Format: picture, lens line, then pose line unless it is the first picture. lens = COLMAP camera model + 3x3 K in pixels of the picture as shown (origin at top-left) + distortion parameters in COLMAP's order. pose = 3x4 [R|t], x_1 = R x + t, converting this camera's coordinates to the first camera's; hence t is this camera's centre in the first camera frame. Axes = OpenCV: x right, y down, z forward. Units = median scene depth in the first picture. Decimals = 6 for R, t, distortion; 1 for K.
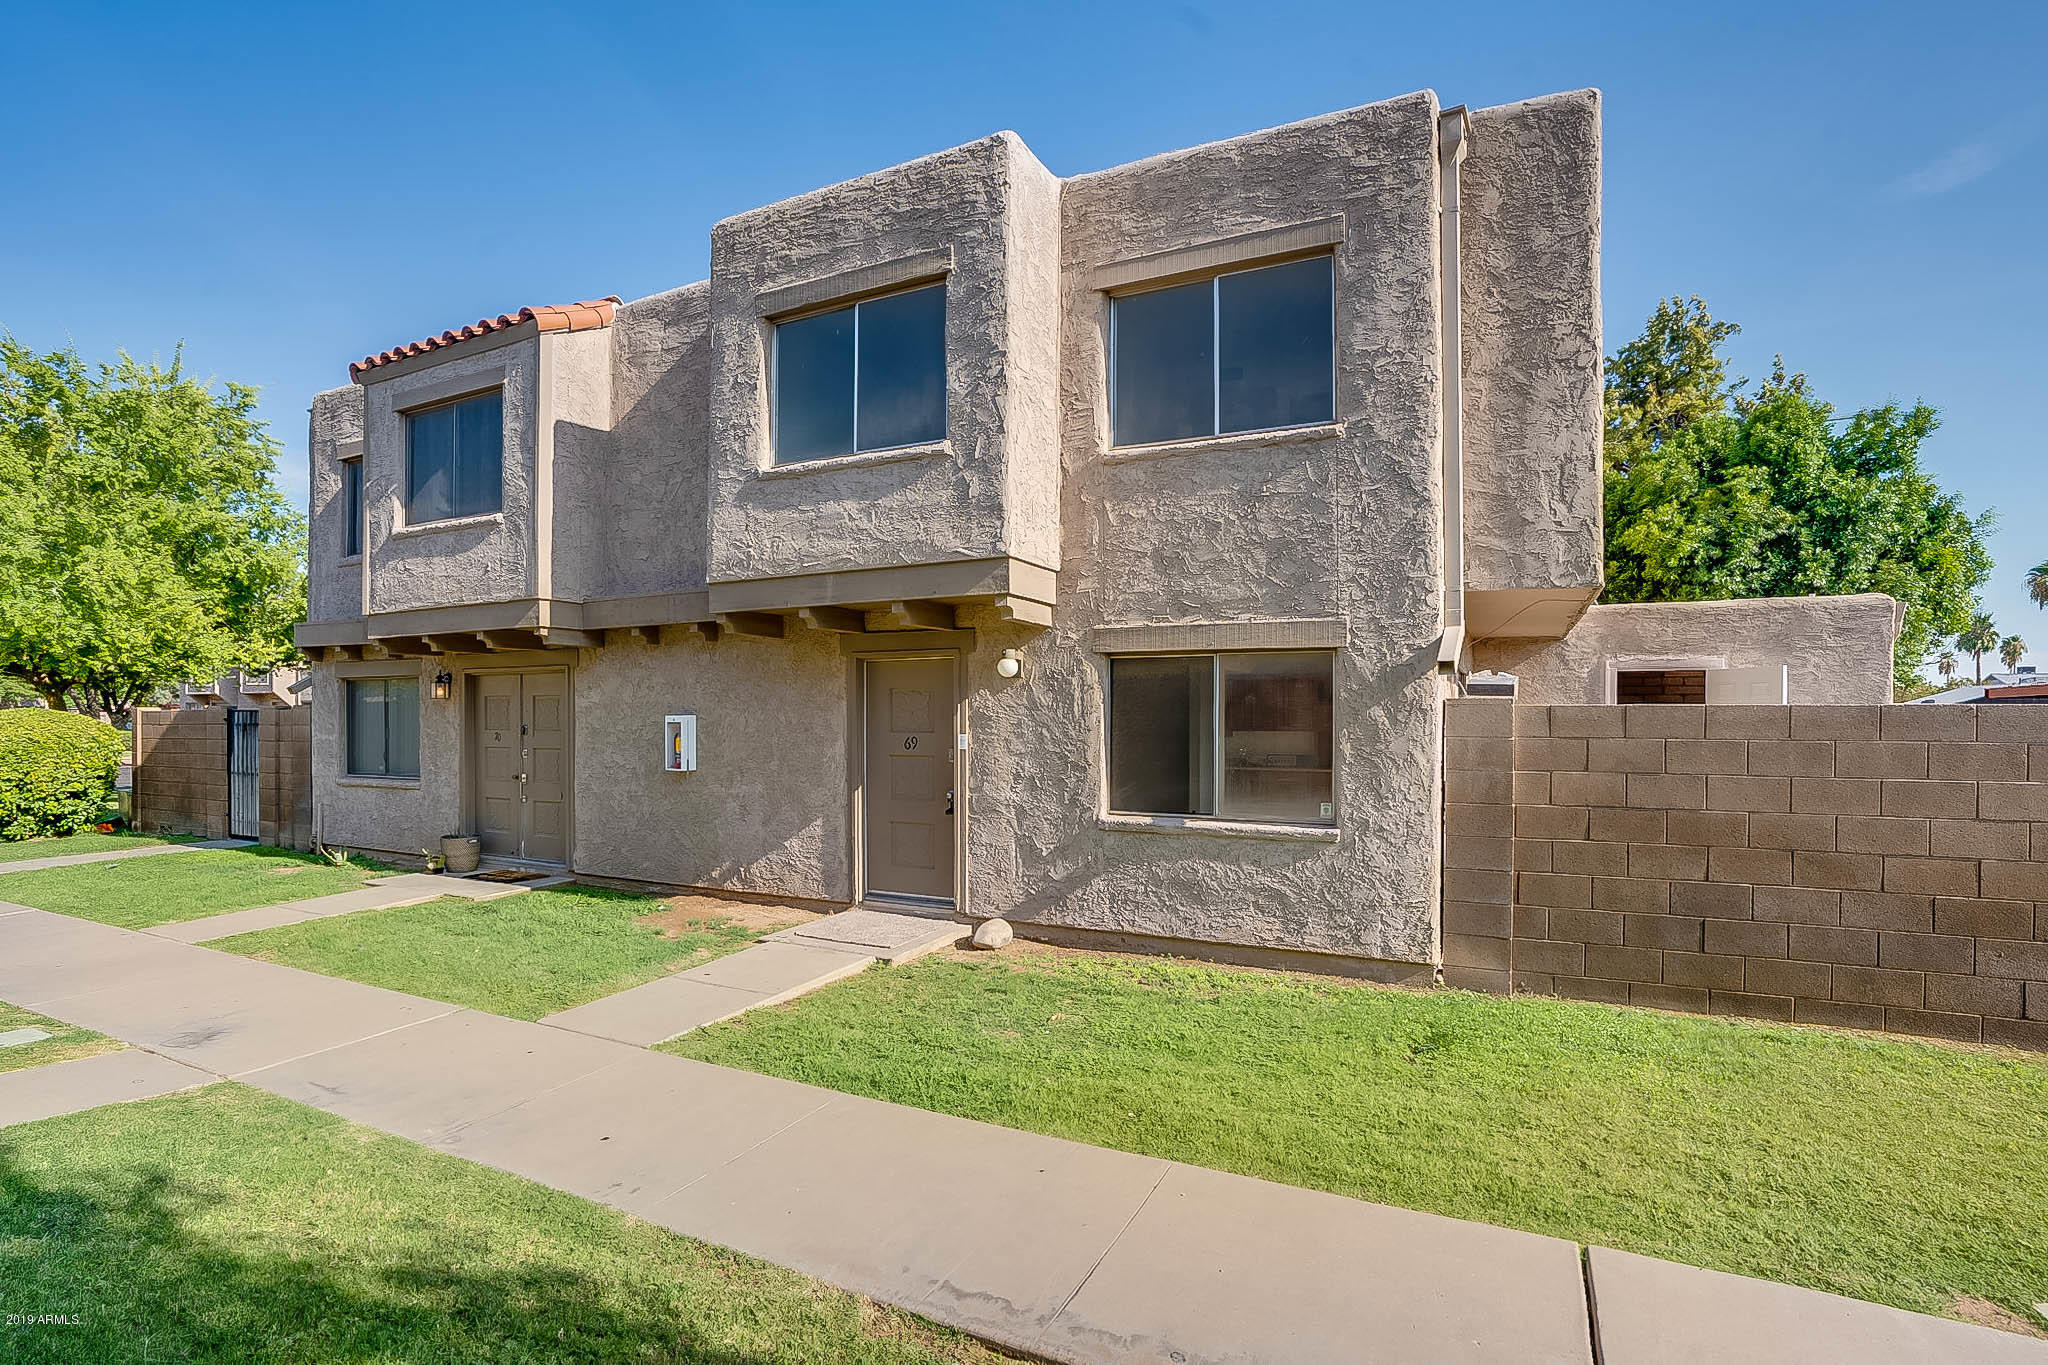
lens RADIAL K [[973.4, 0, 1043.0], [0, 973.4, 701.3], [0, 0, 1]] dist [-0.033015, 0.008485]
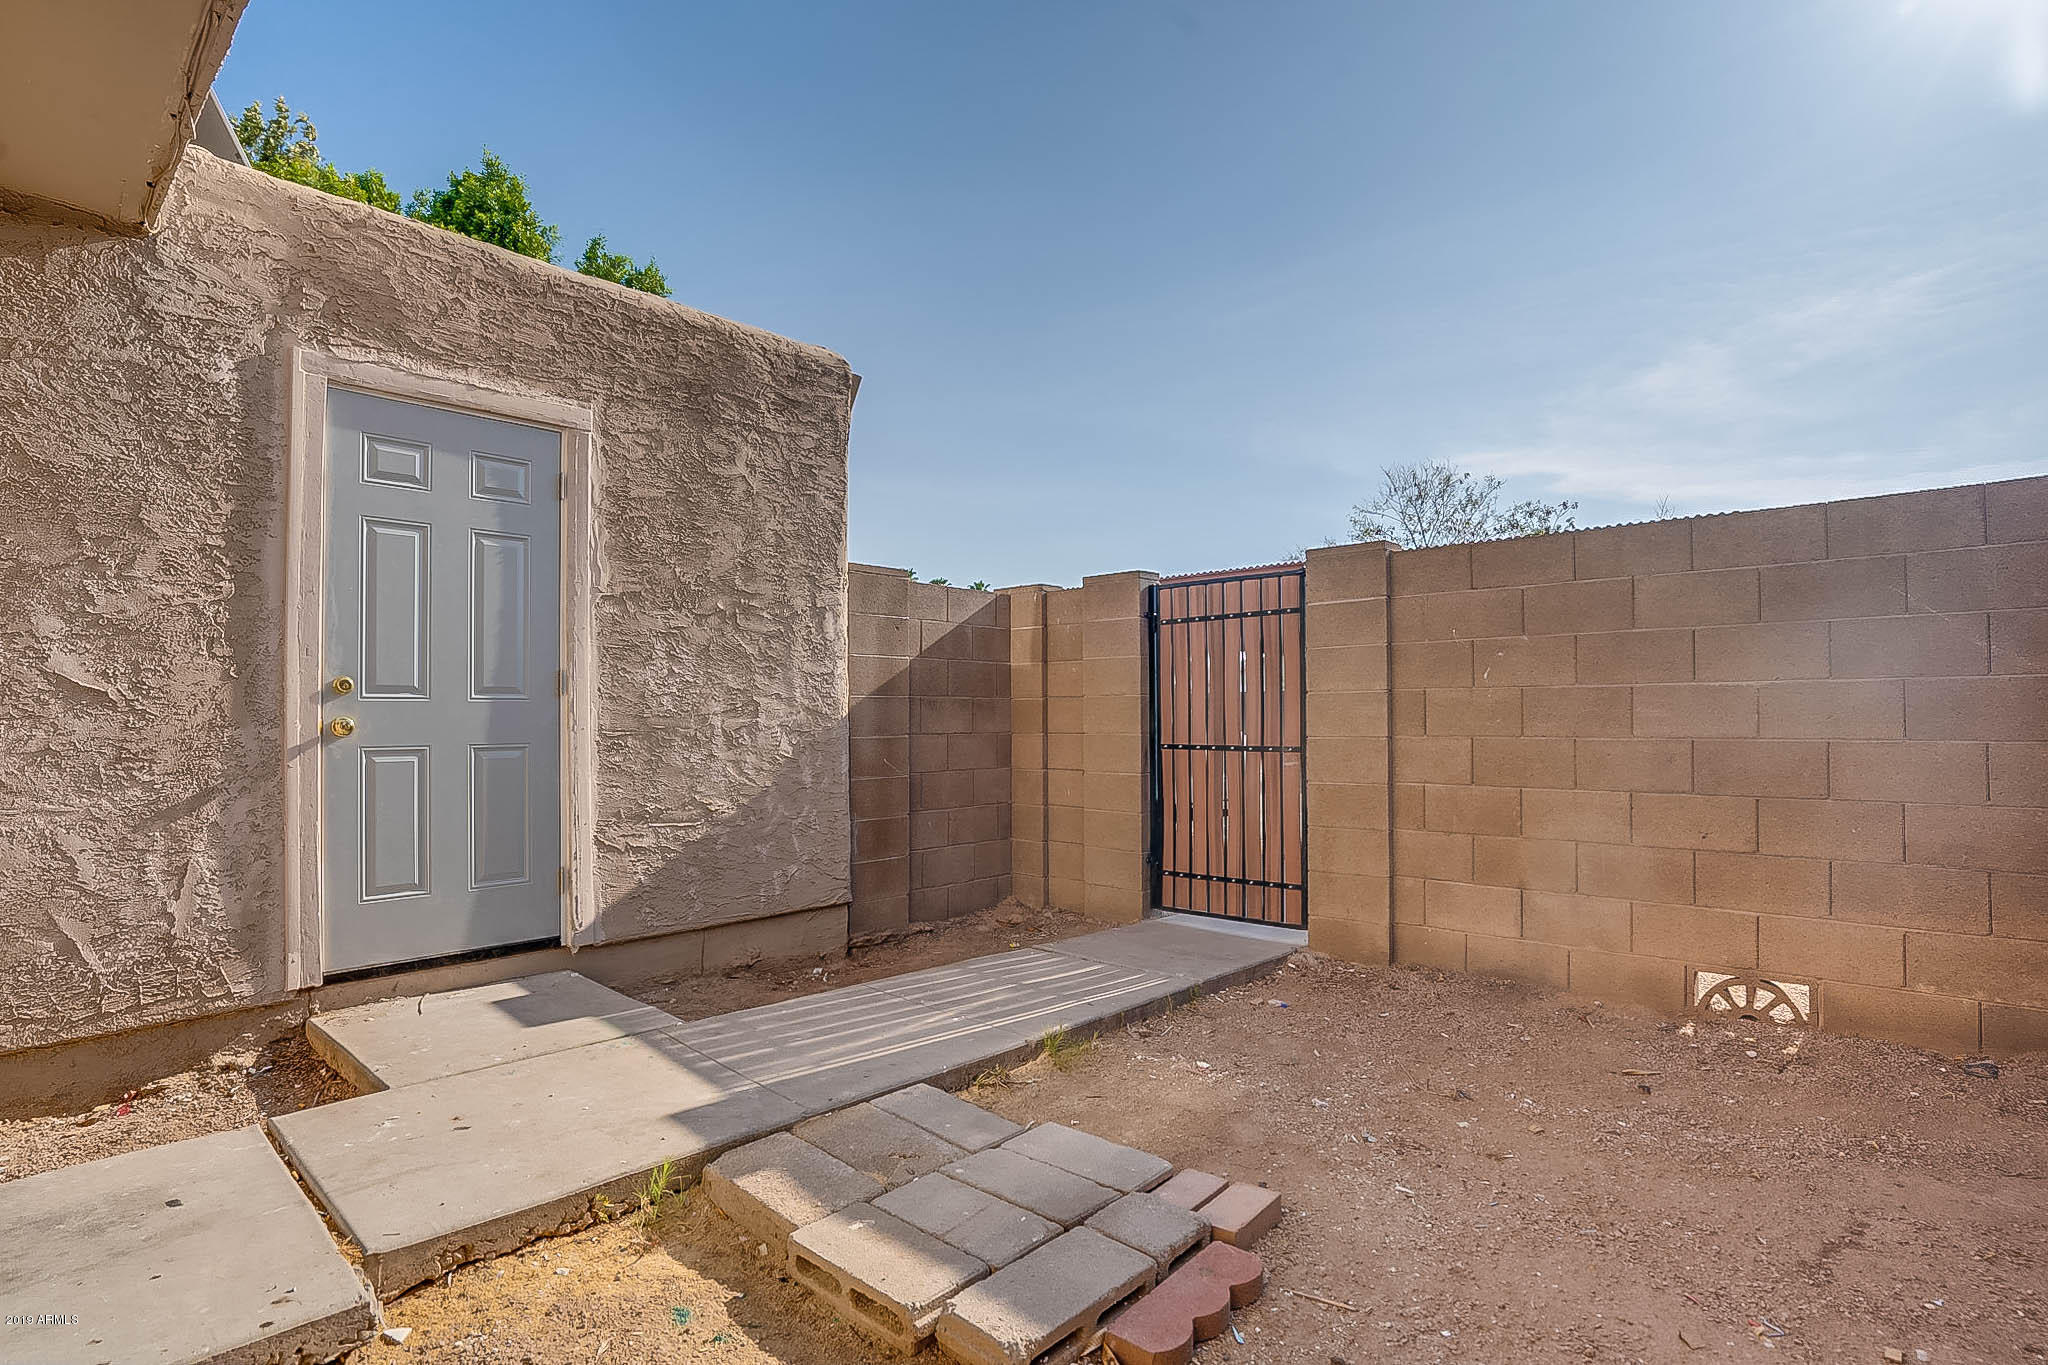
lens RADIAL K [[998.1, 0, 1027.3], [0, 998.1, 694.5], [0, 0, 1]] dist [-0.044593, 0.008913]
pose [[0.304080, 0.019436, 0.952448, 0.277952], [-0.004403, 0.999810, -0.018997, 0.065084], [-0.952636, 0.001583, 0.304108, 0.526795]]
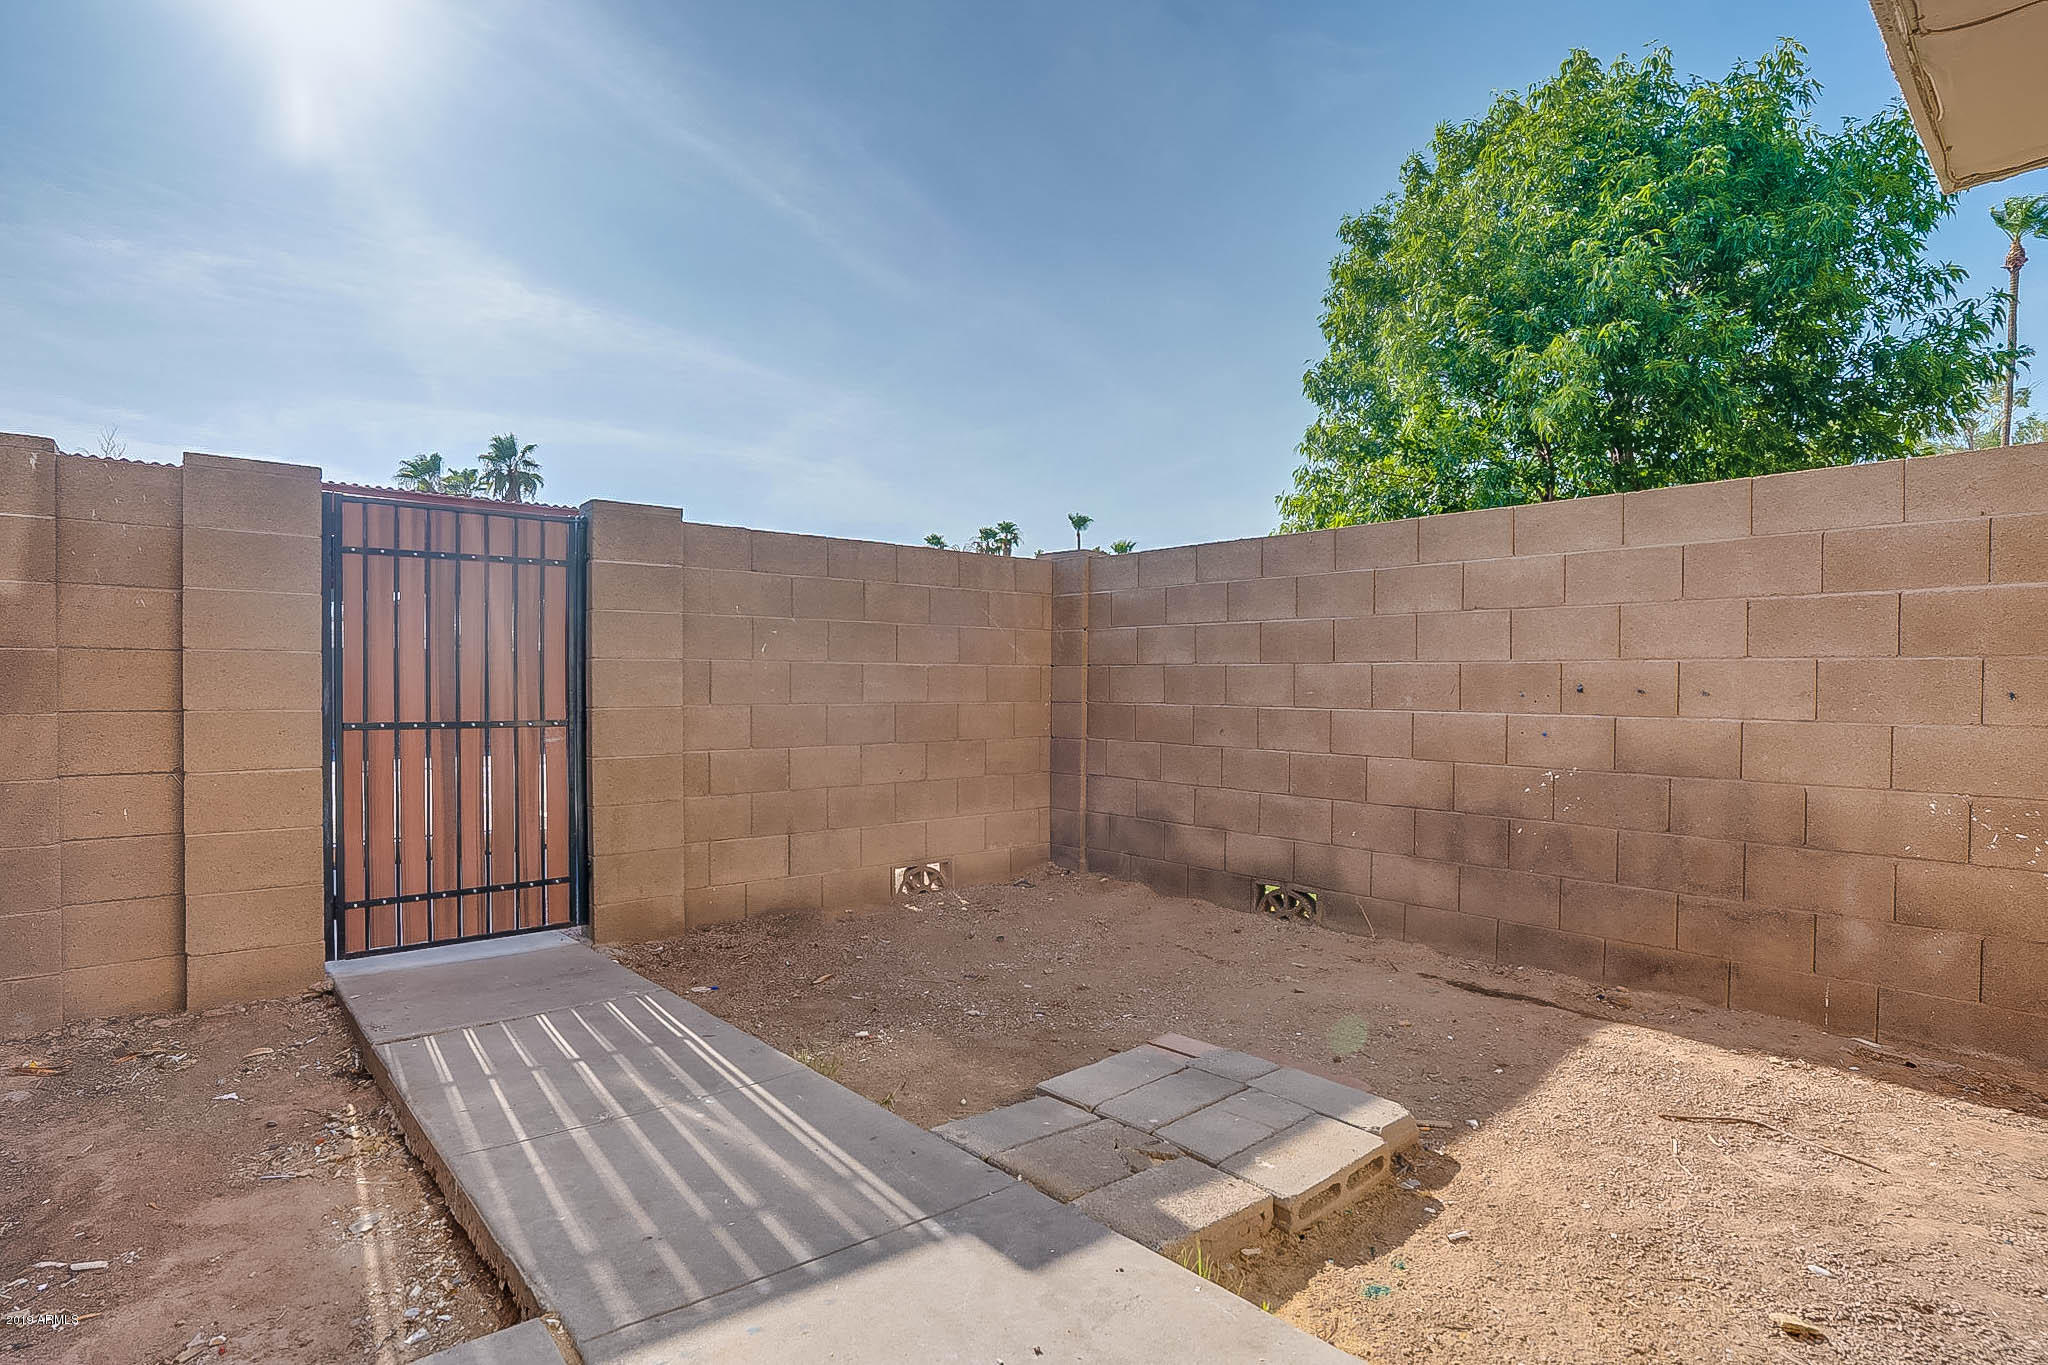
lens RADIAL K [[998.1, 0, 1016.3], [0, 998.1, 698.8], [0, 0, 1]] dist [-0.044593, 0.008913]
pose [[-0.904370, -0.008739, 0.426660, 0.396982], [-0.007078, 0.999960, 0.005479, 0.067302], [-0.426691, 0.001935, -0.904395, 0.787452]]
